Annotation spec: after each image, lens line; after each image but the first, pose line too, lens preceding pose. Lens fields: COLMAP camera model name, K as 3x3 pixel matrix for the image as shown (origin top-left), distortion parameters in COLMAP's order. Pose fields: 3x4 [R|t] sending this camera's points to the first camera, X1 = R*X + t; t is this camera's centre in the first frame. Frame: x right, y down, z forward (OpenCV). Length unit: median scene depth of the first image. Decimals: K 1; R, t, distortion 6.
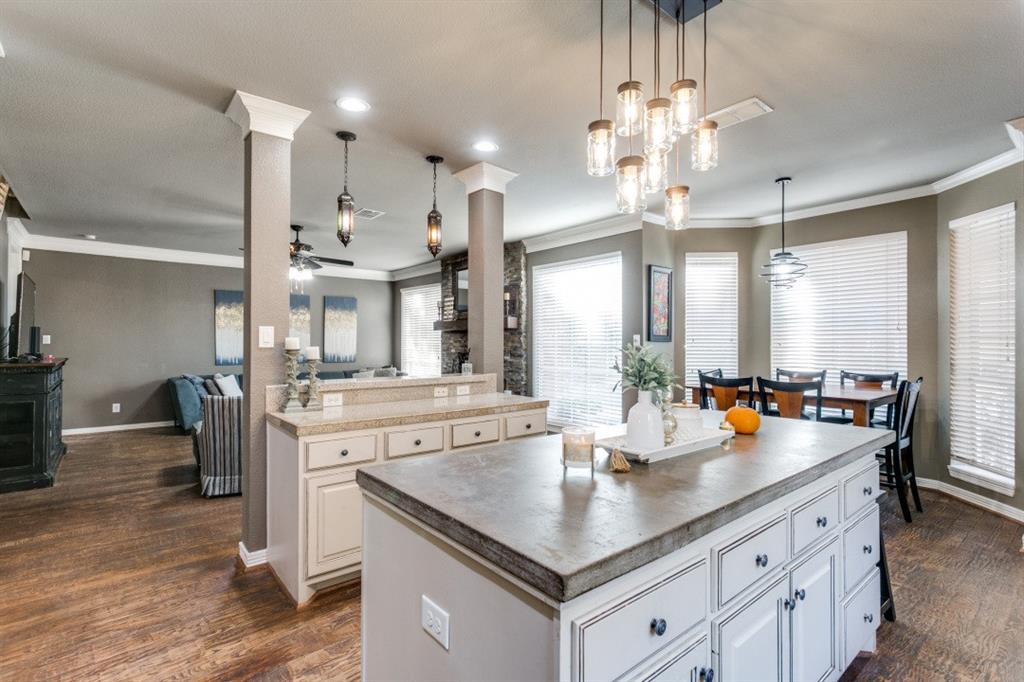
lens RADIAL K [[484.8, 0, 511.7], [0, 484.8, 343.5], [0, 0, 1]] dist [0.005797, 0.000497]
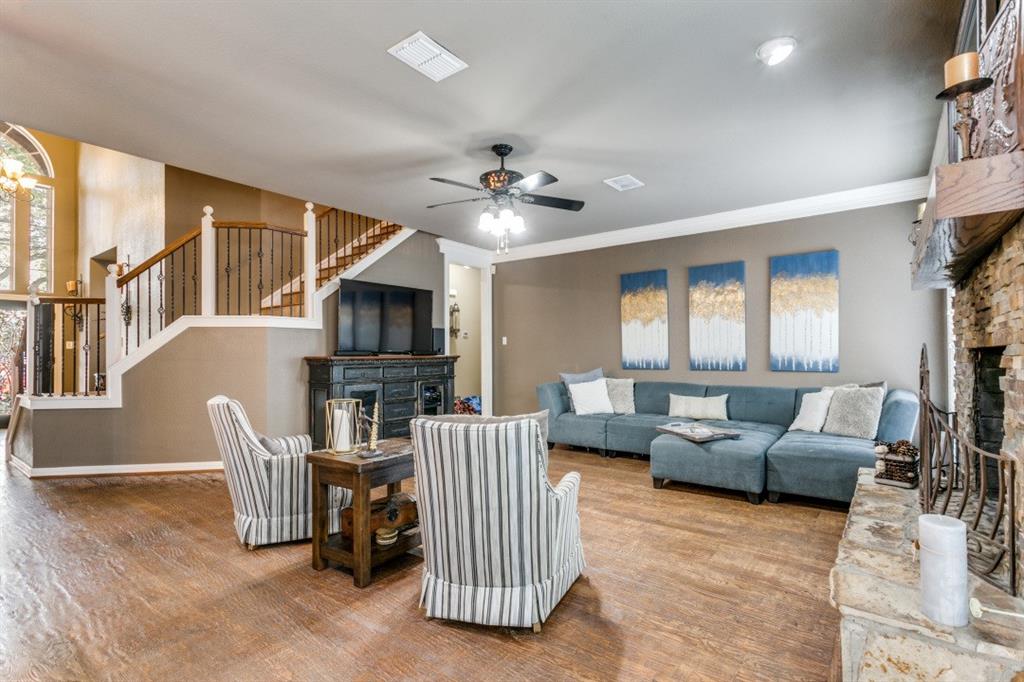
lens RADIAL K [[484.8, 0, 511.7], [0, 484.8, 344.3], [0, 0, 1]] dist [0.005797, 0.000497]
pose [[0.212287, -0.016261, -0.977072, 0.124182], [0.009536, 0.999848, -0.014568, 0.013342], [0.977161, -0.006225, 0.212409, 0.580427]]
